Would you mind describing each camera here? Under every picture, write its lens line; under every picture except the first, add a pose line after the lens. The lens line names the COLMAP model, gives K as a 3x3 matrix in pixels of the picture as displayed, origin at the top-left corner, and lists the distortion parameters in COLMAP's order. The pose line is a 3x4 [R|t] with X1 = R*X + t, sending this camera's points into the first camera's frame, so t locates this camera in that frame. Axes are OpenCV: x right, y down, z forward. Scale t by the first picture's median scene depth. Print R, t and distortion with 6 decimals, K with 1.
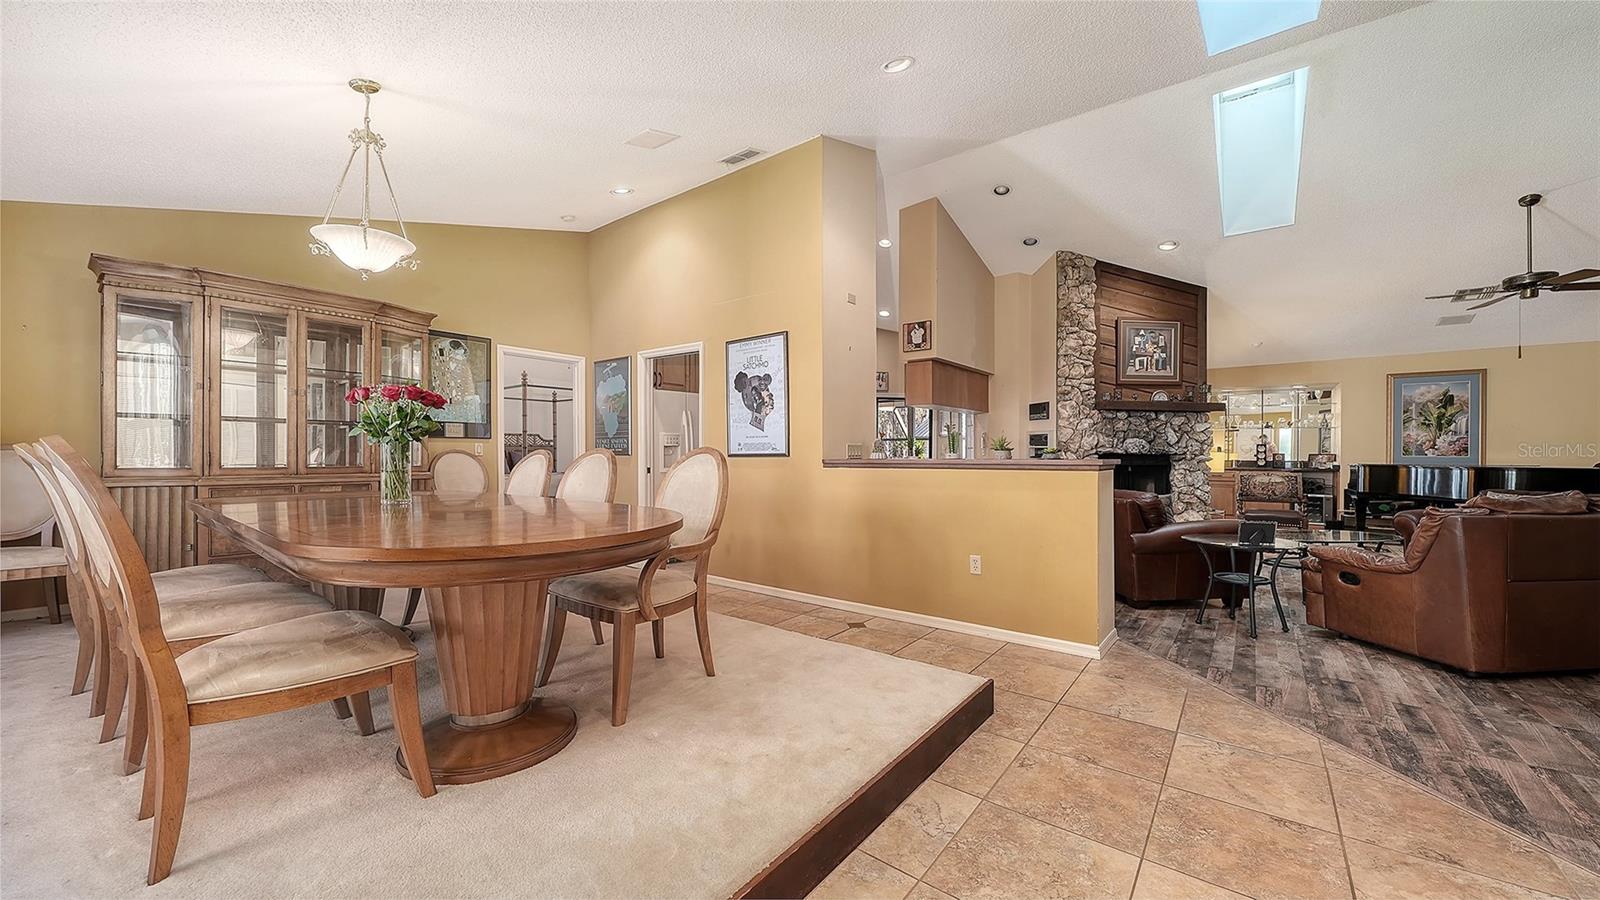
lens RADIAL K [[608.0, 0, 795.6], [0, 608.0, 468.0], [0, 0, 1]] dist [0.000774, -0.000182]
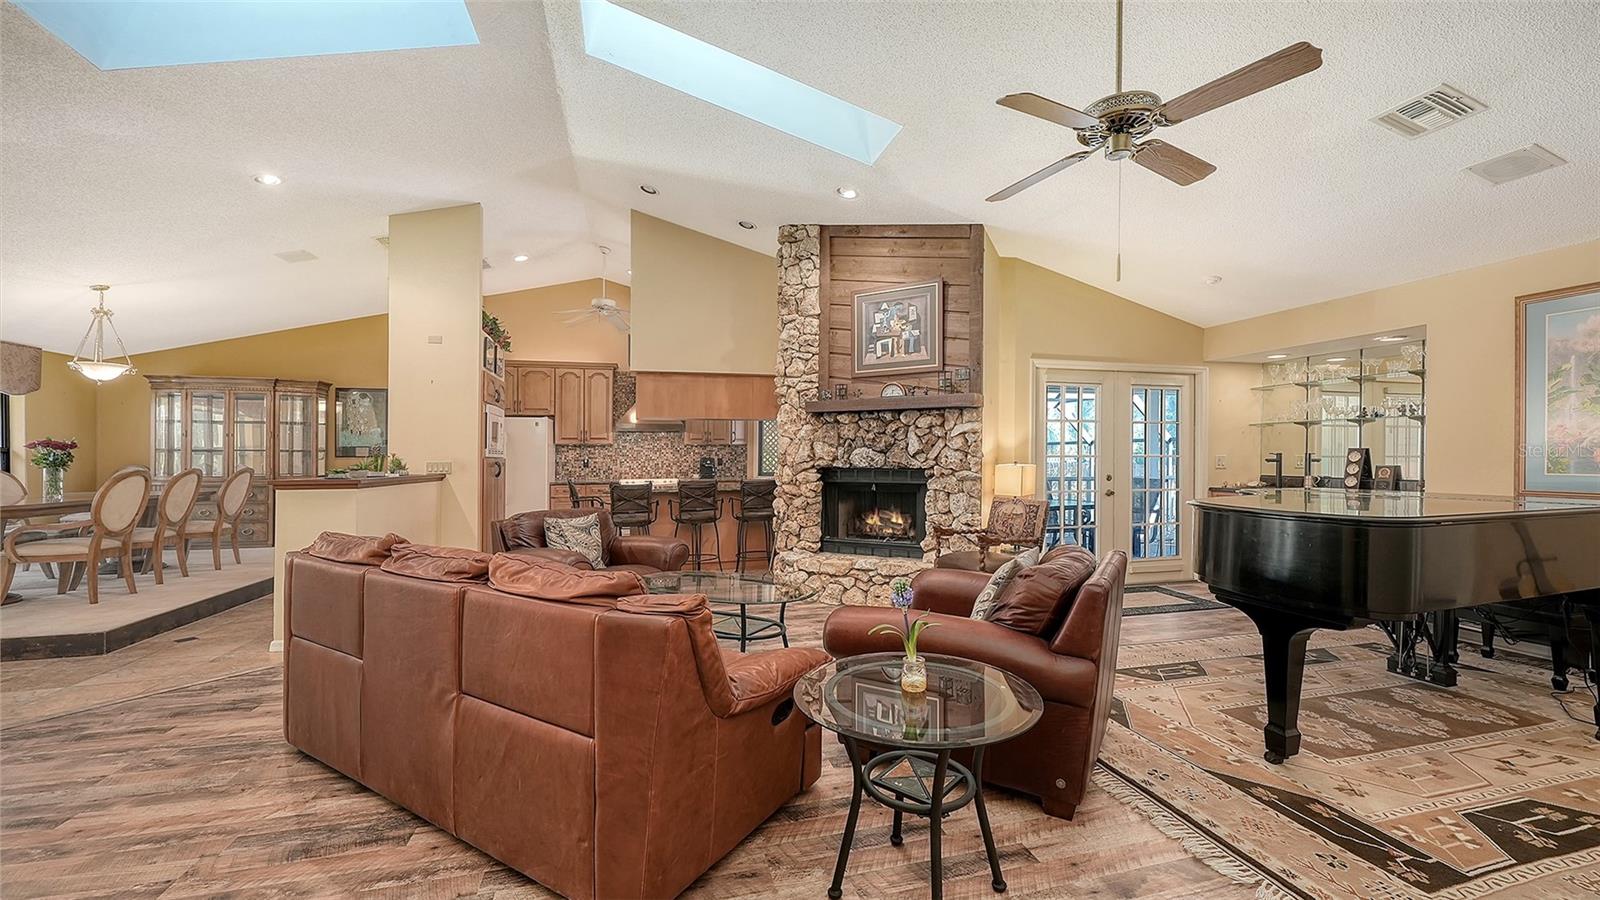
lens RADIAL K [[608.0, 0, 795.6], [0, 608.0, 468.0], [0, 0, 1]] dist [0.000774, -0.000182]
pose [[0.793090, 0.007023, -0.609064, 0.946992], [-0.012970, 0.999902, -0.005358, -0.018102], [0.608966, 0.012149, 0.793103, 0.343289]]
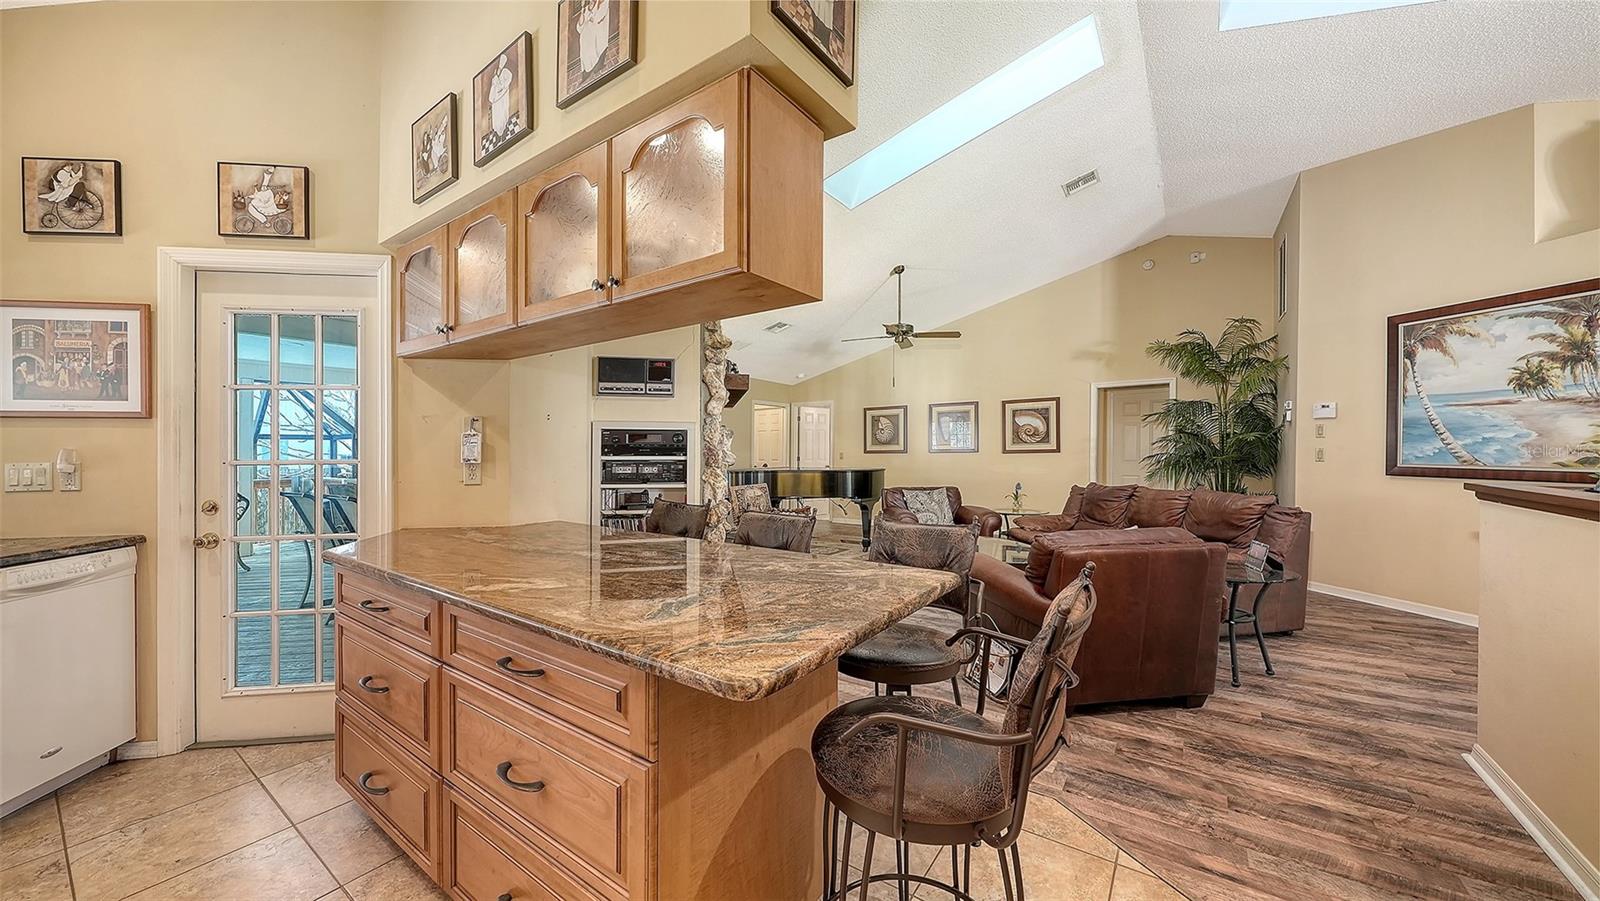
lens RADIAL K [[564.9, 0, 805.2], [0, 564.9, 457.5], [0, 0, 1]] dist [-0.012956, -0.000082]
pose [[-0.046756, -0.014525, 0.998801, -0.014048], [0.032143, 0.999355, 0.016038, -0.040405], [-0.998389, 0.032854, -0.046259, 0.949130]]
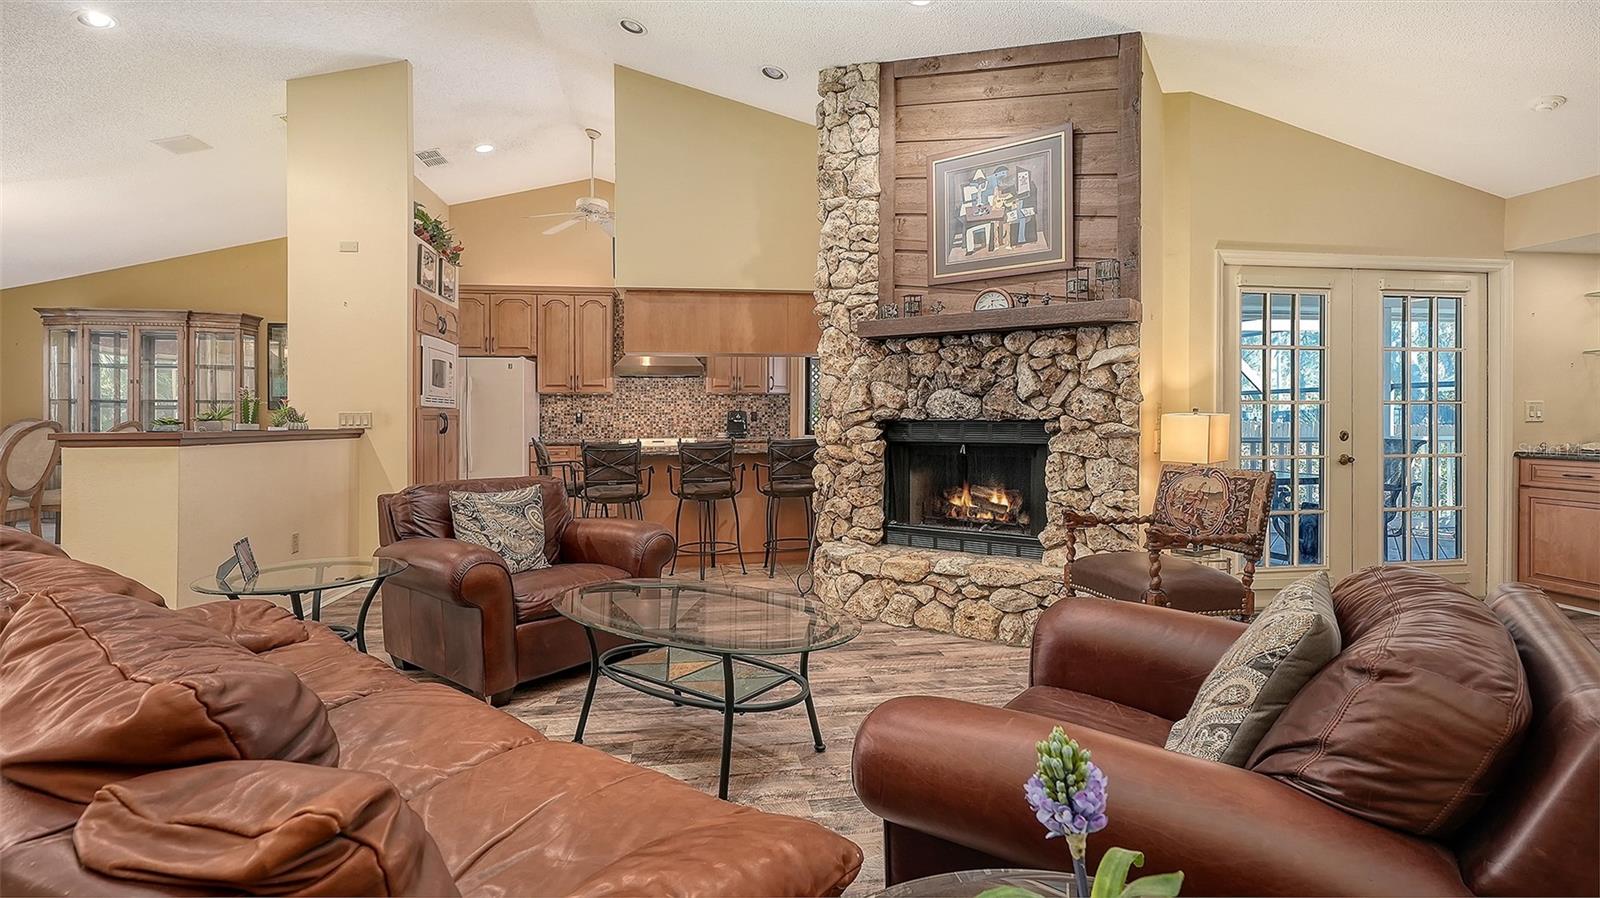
lens RADIAL K [[745.4, 0, 744.6], [0, 745.4, 419.6], [0, 0, 1]] dist [0.002222, 0.000310]
pose [[0.688223, -0.002033, -0.725496, 0.885066], [-0.012029, 0.999827, -0.014213, -0.012679], [0.725399, 0.018509, 0.688079, 0.449486]]
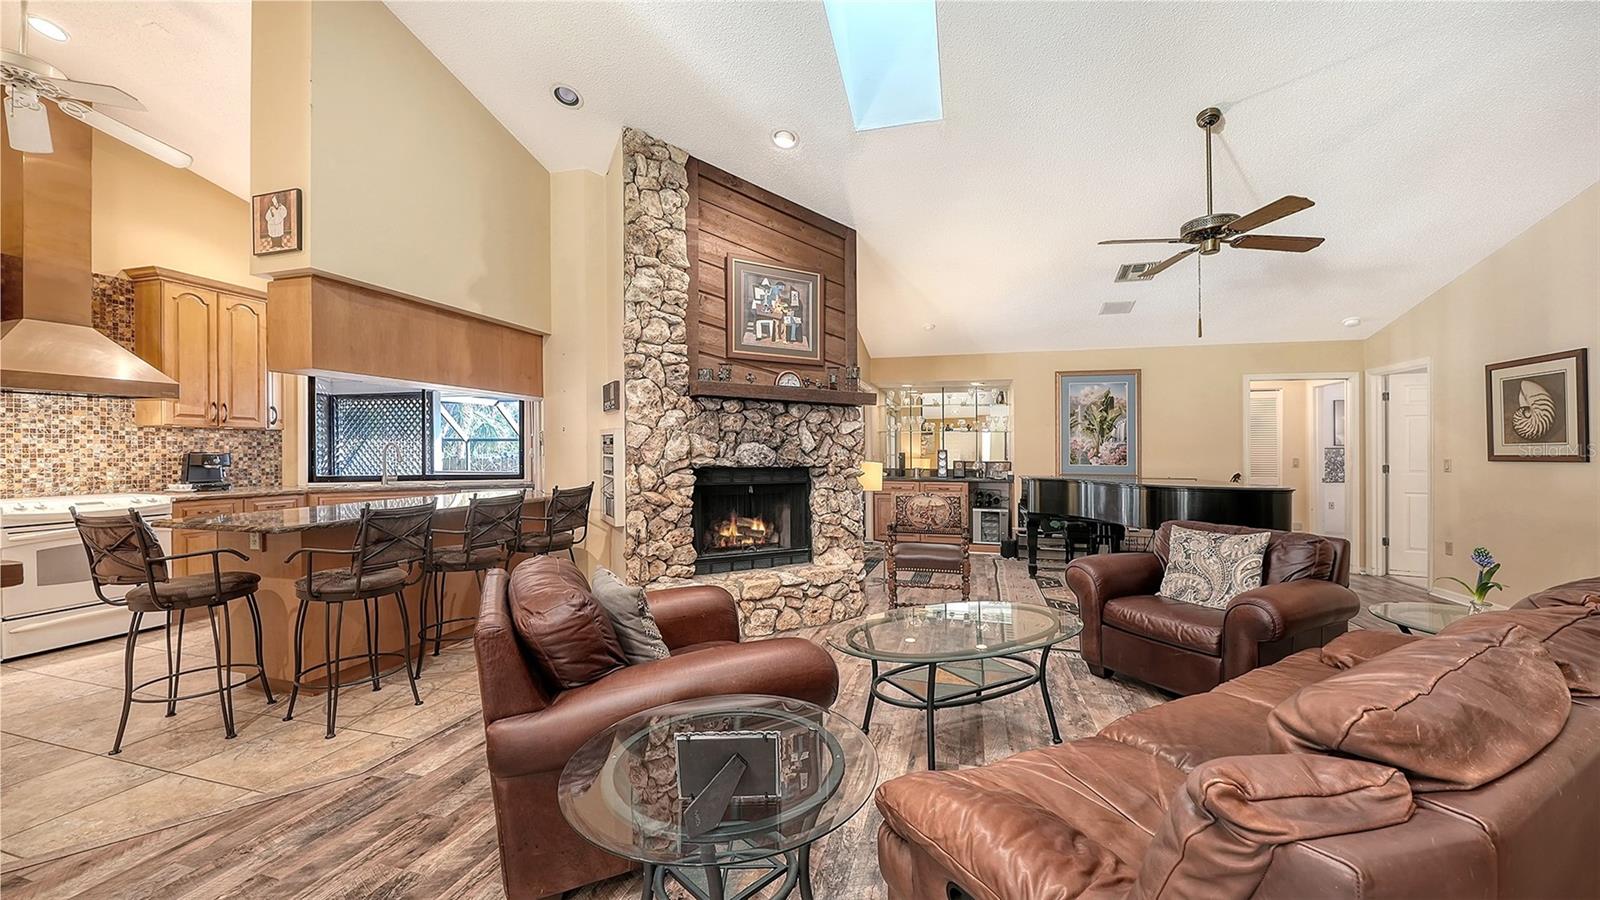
lens RADIAL K [[586.4, 0, 807.3], [0, 586.4, 461.2], [0, 0, 1]] dist [0.000146, -0.001894]
pose [[0.931316, -0.003400, 0.364197, 0.382685], [0.007047, 0.999937, -0.008686, -0.023524], [-0.364145, 0.010656, 0.931281, 0.397740]]
